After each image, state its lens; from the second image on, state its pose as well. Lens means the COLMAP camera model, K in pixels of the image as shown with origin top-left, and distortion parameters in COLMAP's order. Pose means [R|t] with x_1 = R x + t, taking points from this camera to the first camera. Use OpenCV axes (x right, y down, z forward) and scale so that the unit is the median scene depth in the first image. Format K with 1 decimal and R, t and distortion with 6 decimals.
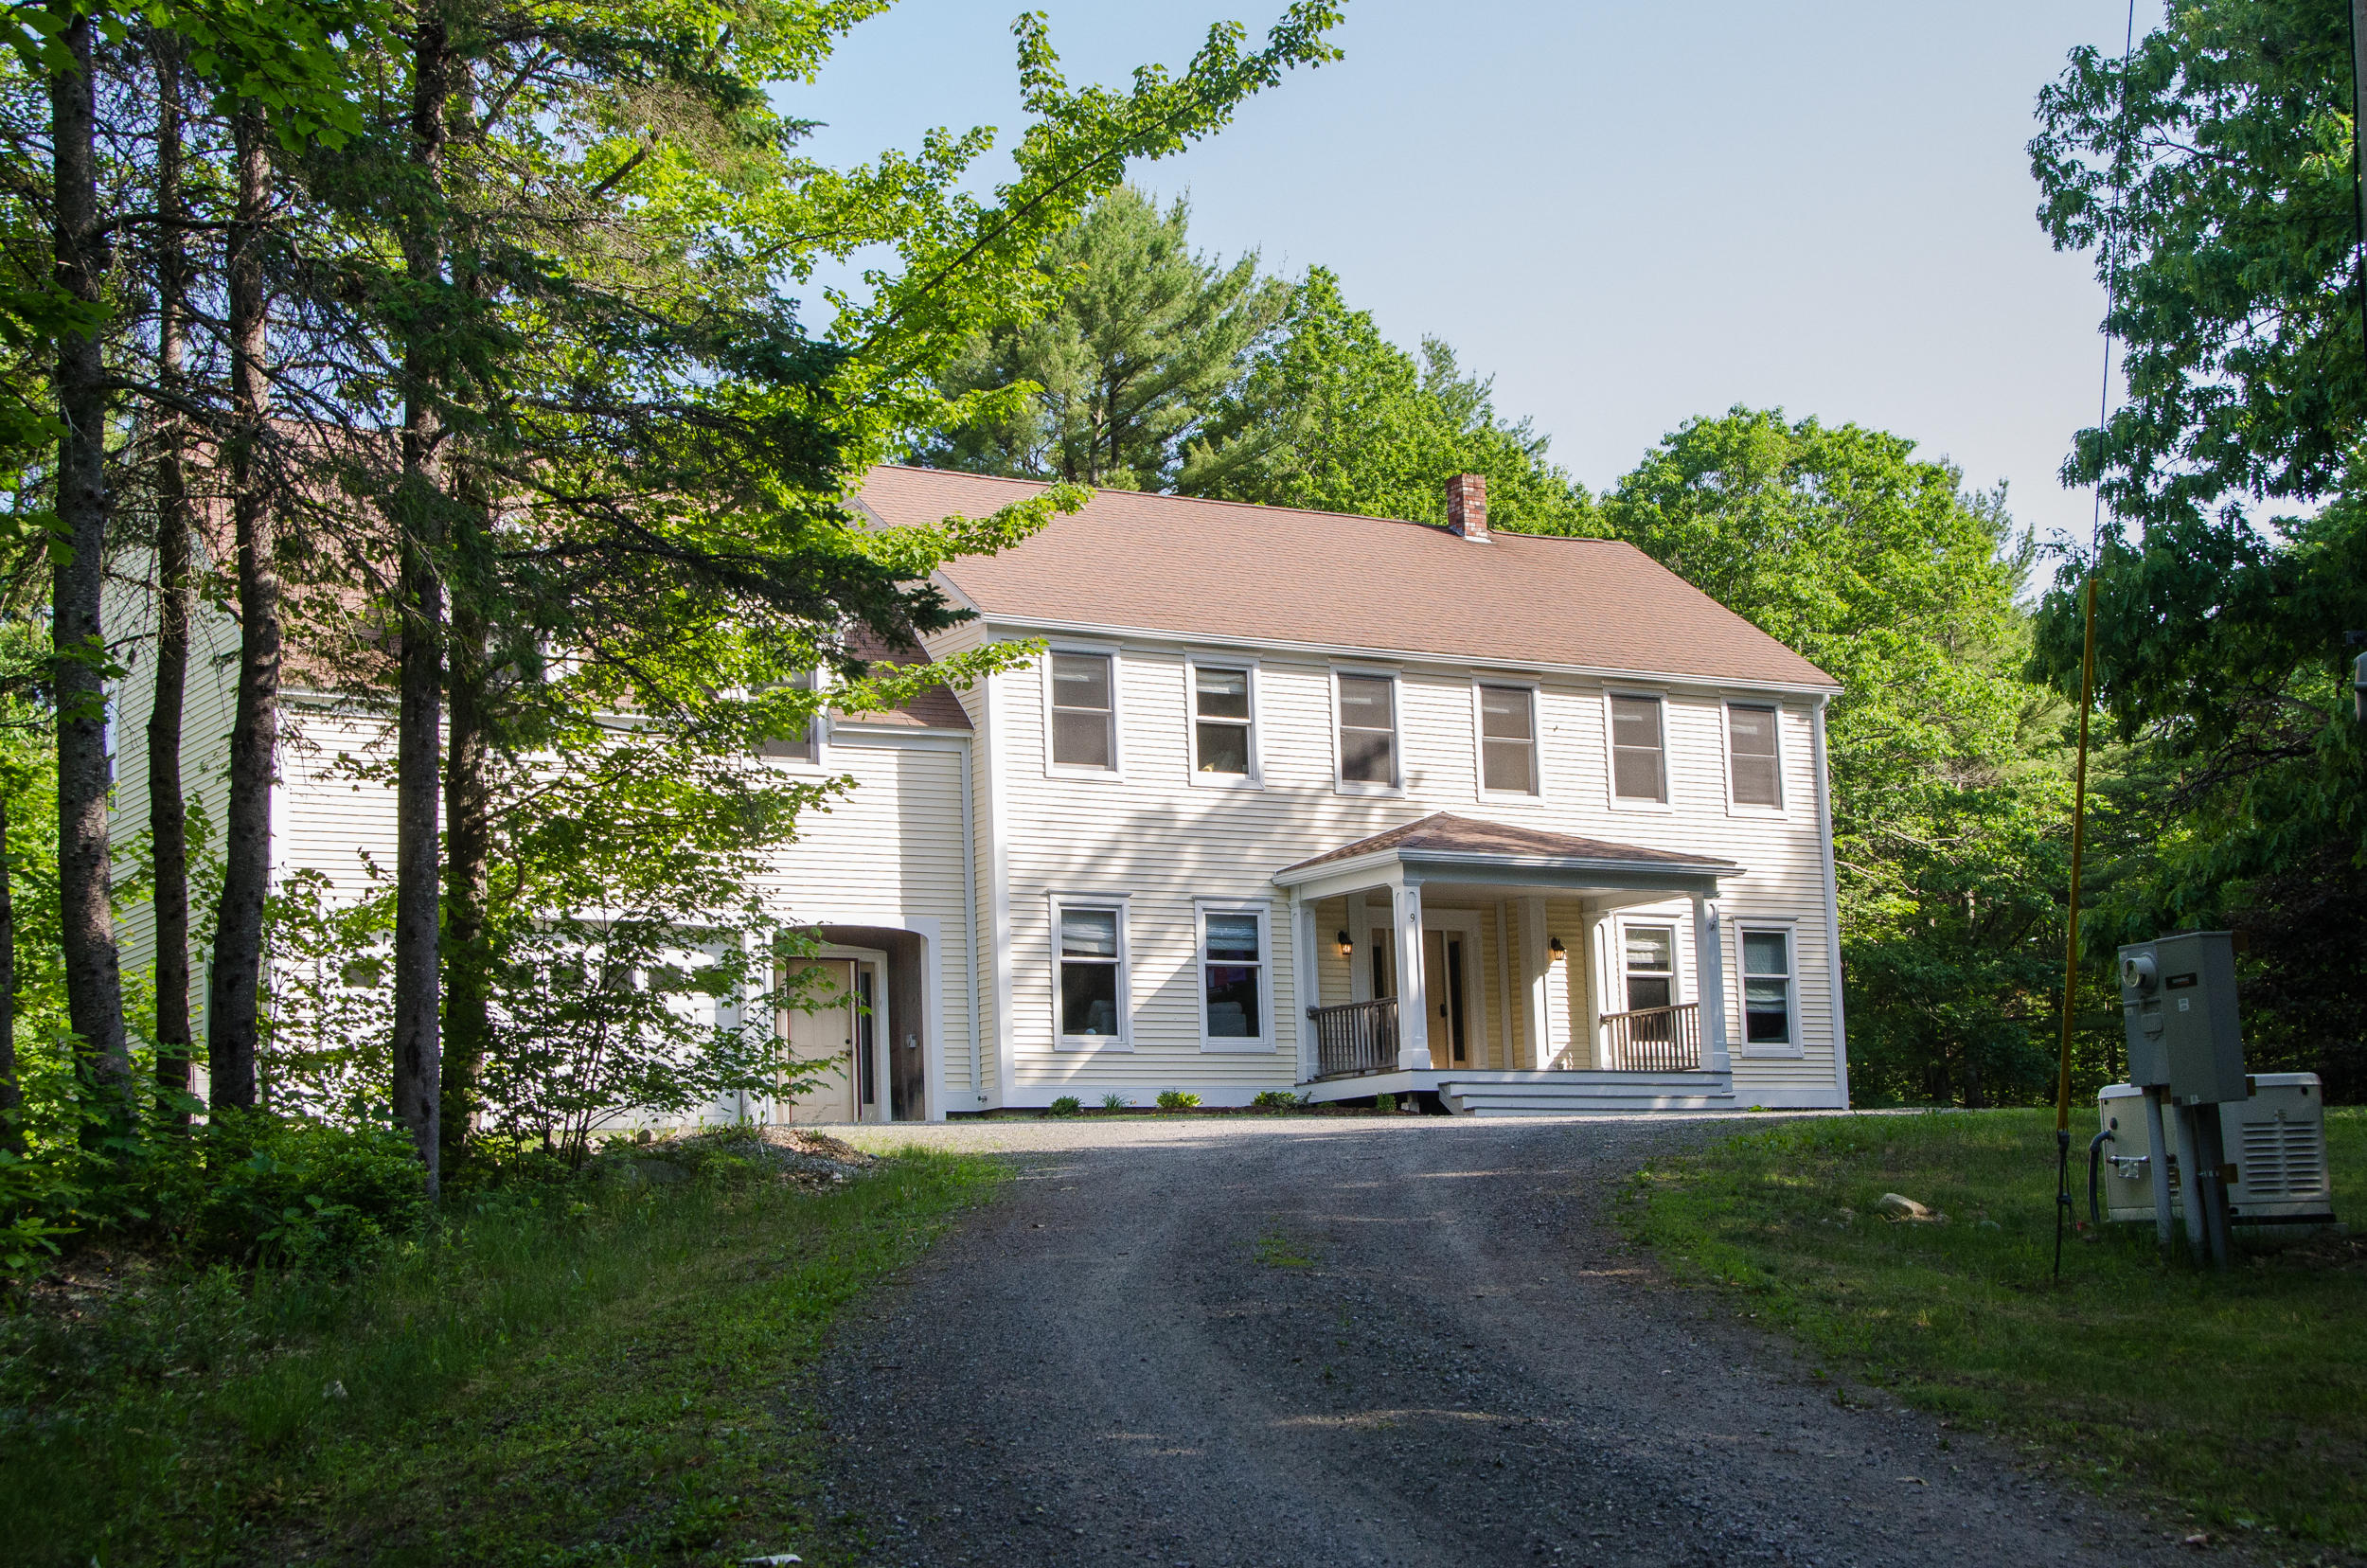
lens RADIAL K [[3402.2, 0, 1183.5], [0, 3402.2, 784.0], [0, 0, 1]] dist [-0.018311, -0.035614]
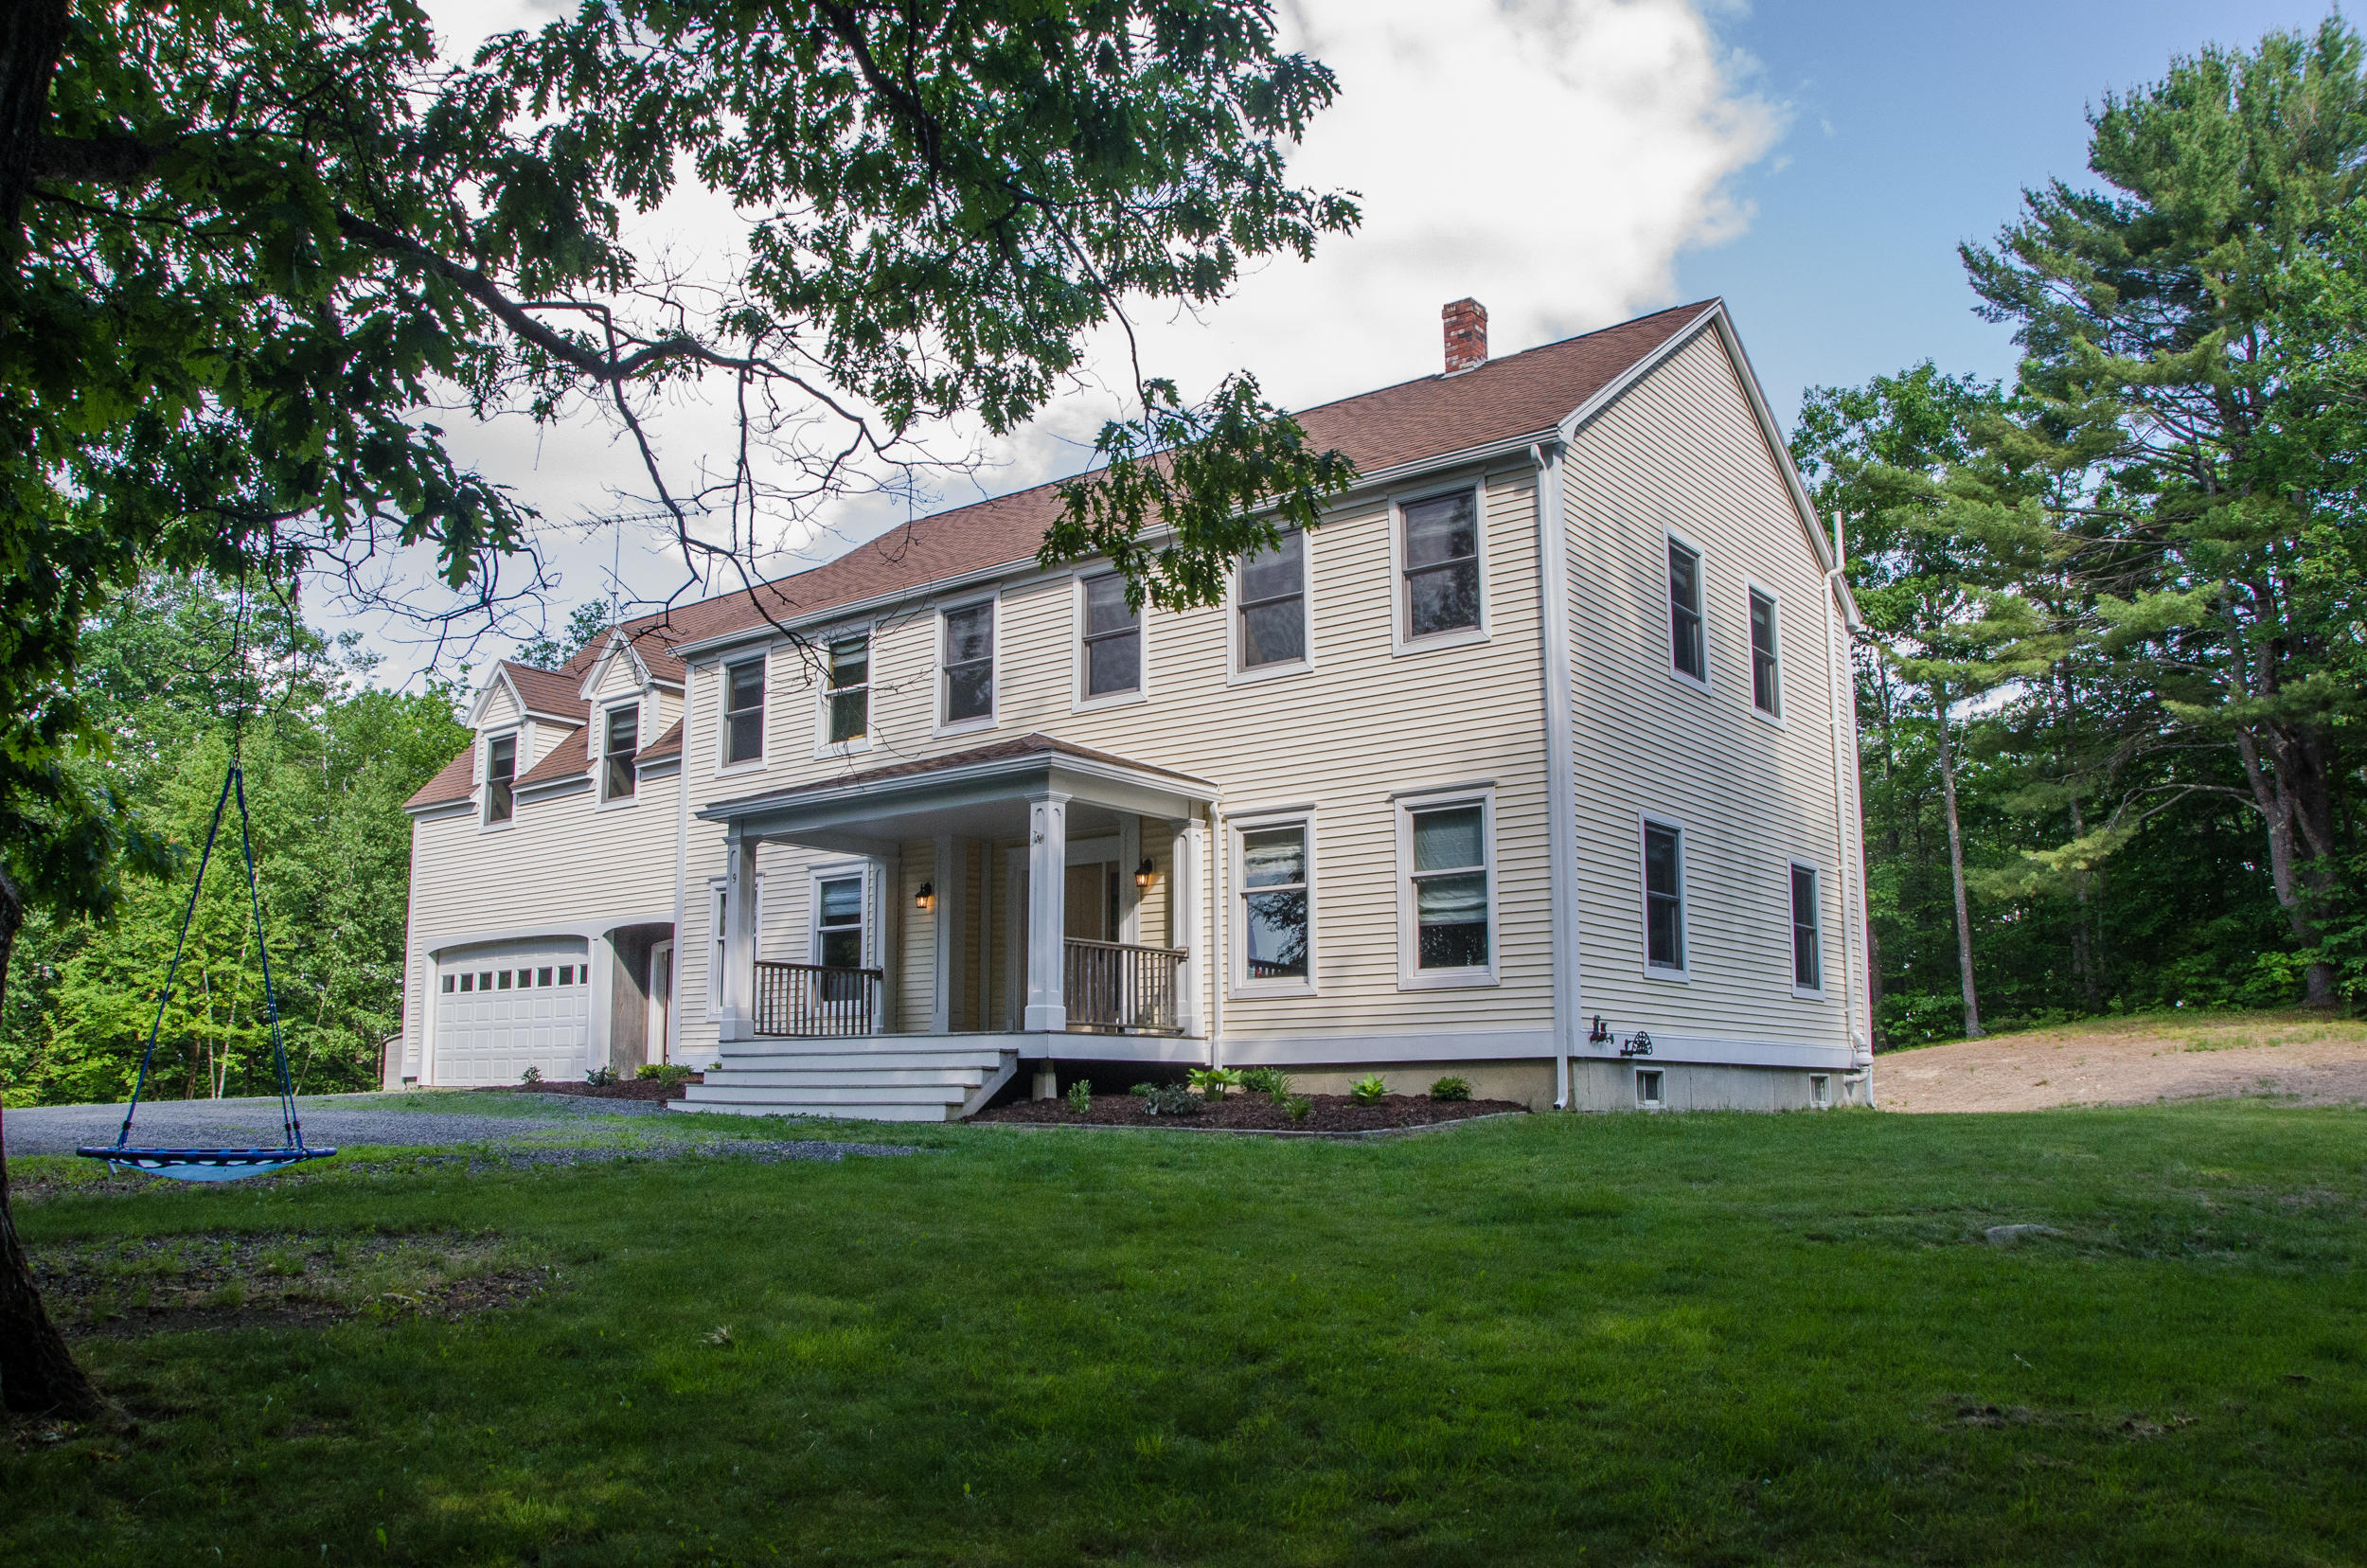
lens RADIAL K [[1823.4, 0, 1170.1], [0, 1823.4, 840.8], [0, 0, 1]] dist [-0.170459, 0.122211]
pose [[0.348339, -0.103370, -0.931652, 0.532599], [0.127070, 0.989934, -0.062326, 0.070320], [0.928716, -0.096674, 0.357968, 0.863123]]
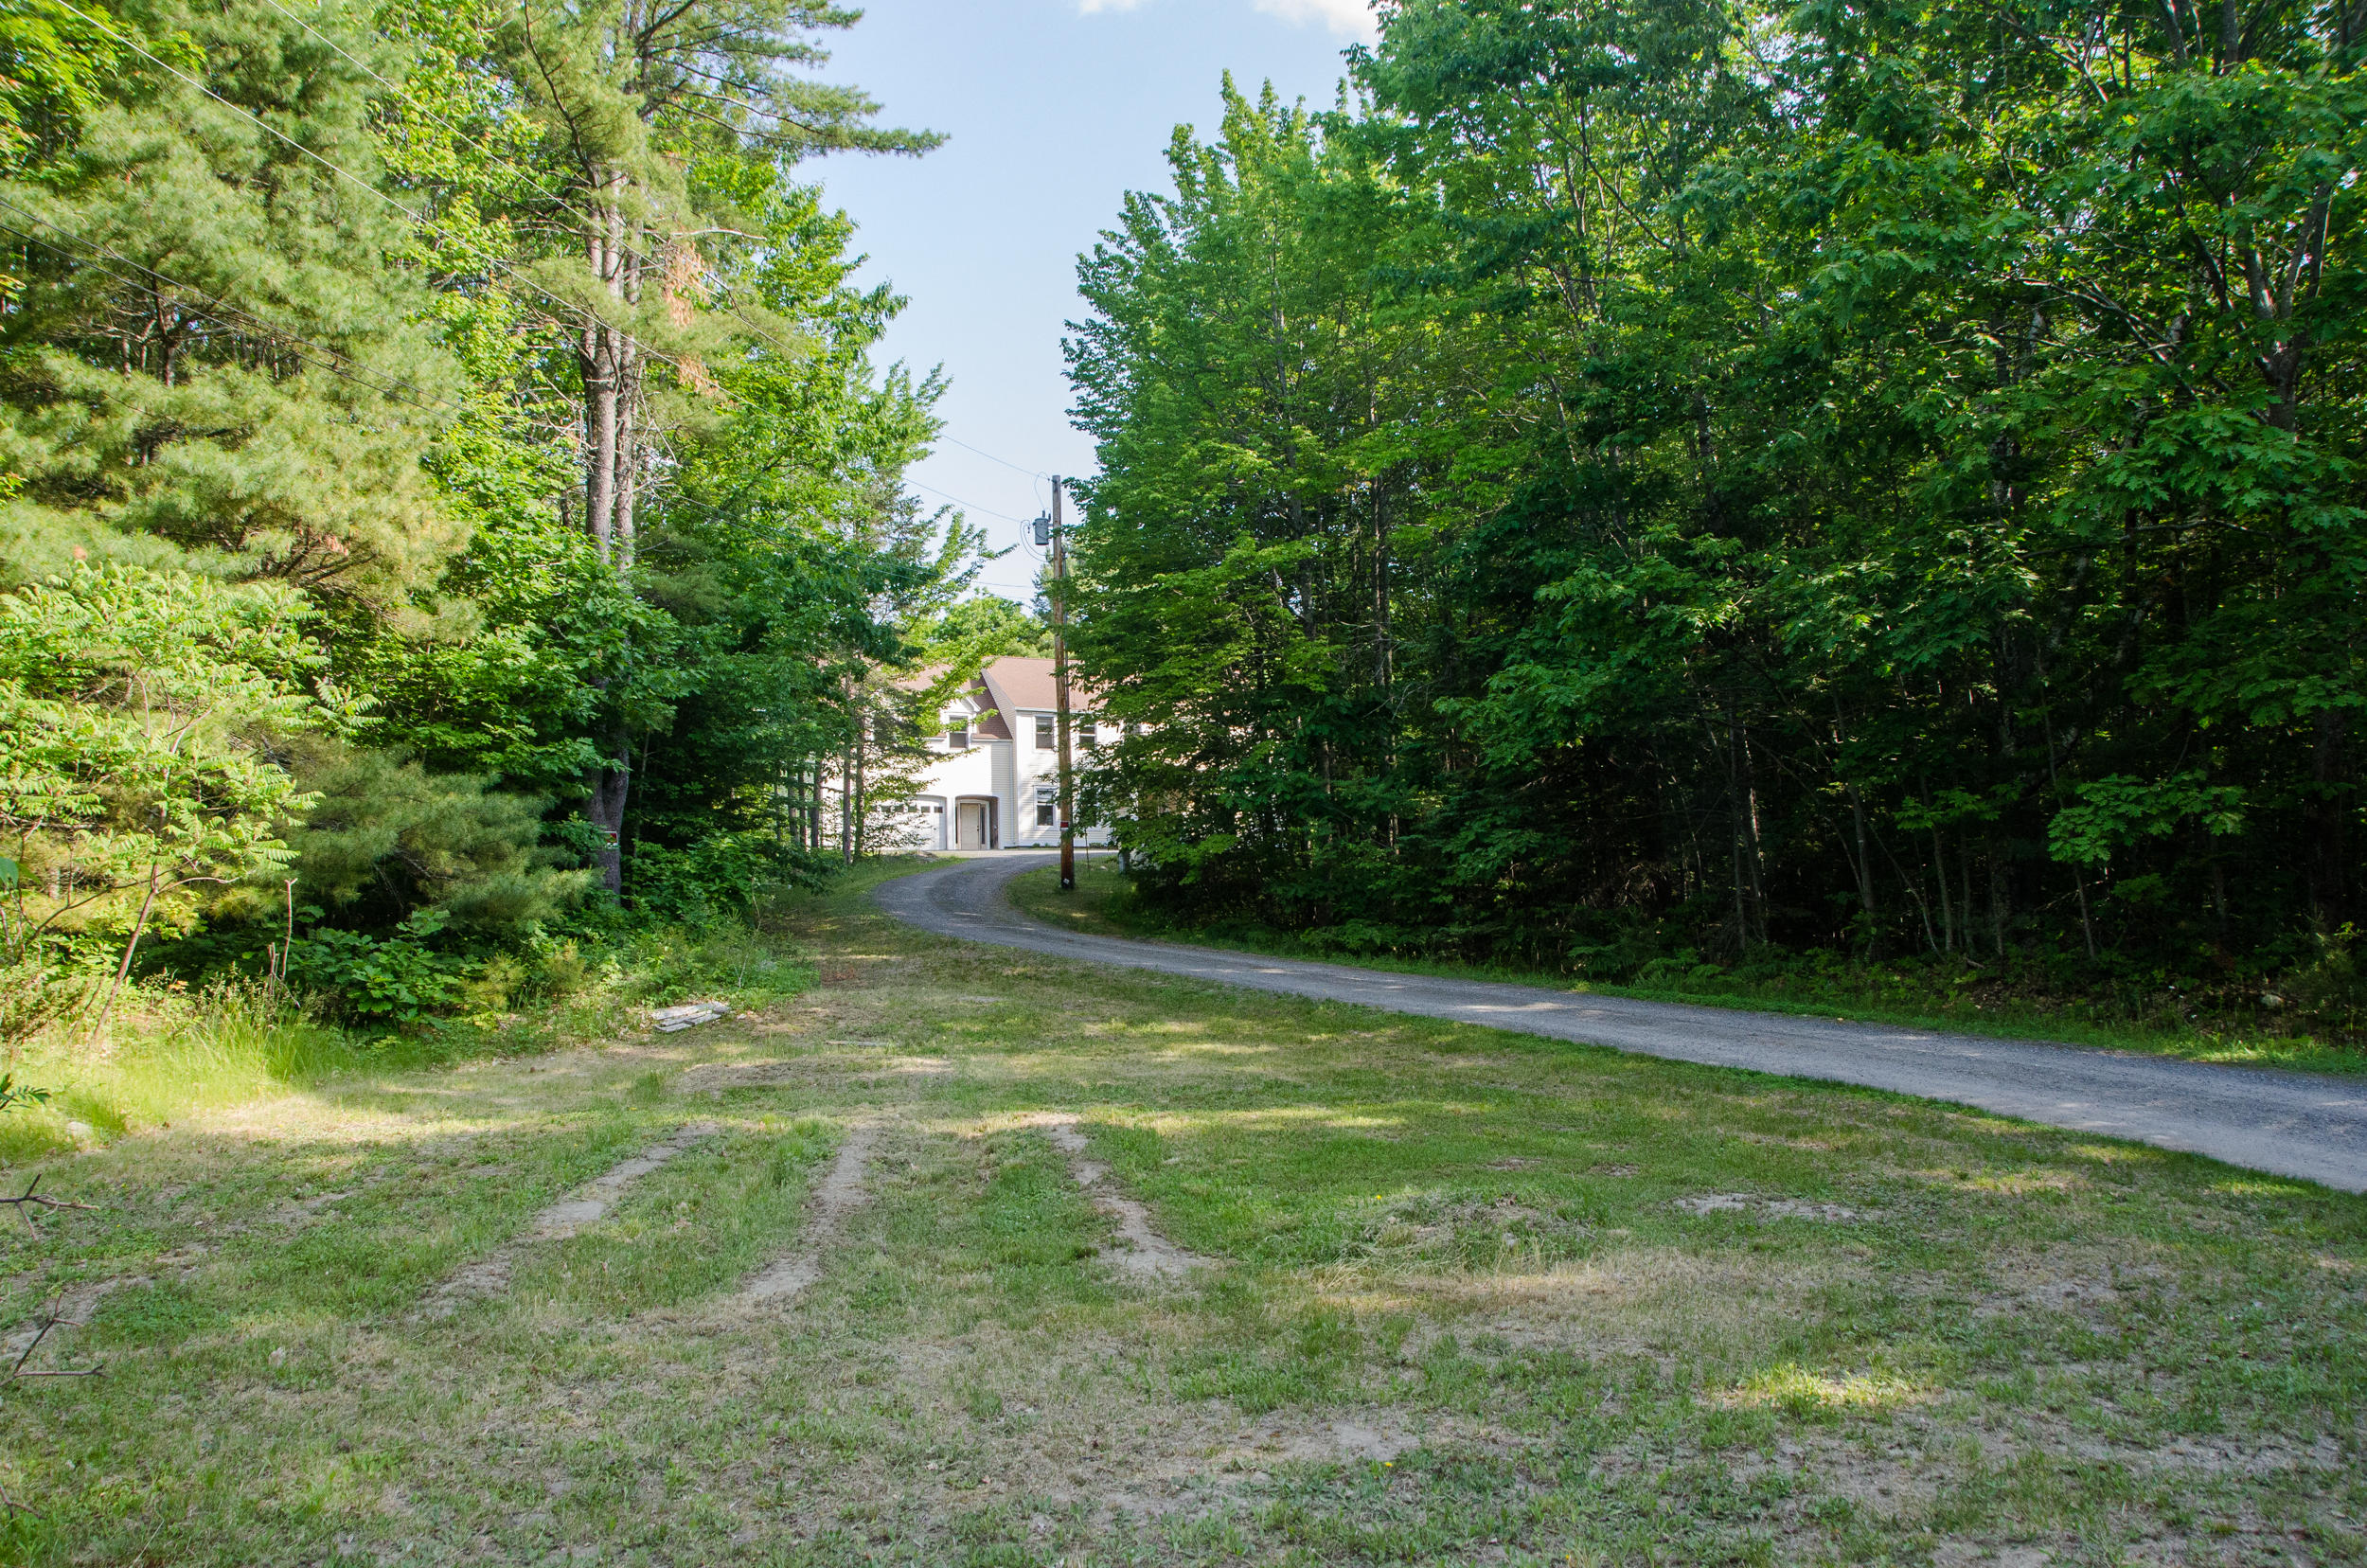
lens RADIAL K [[1823.4, 0, 1170.1], [0, 1823.4, 840.8], [0, 0, 1]] dist [-0.170459, 0.122211]
pose [[0.997839, 0.009372, -0.065034, 0.207015], [-0.003221, 0.995563, 0.094039, -0.081720], [0.065627, -0.093626, 0.993442, -0.800895]]
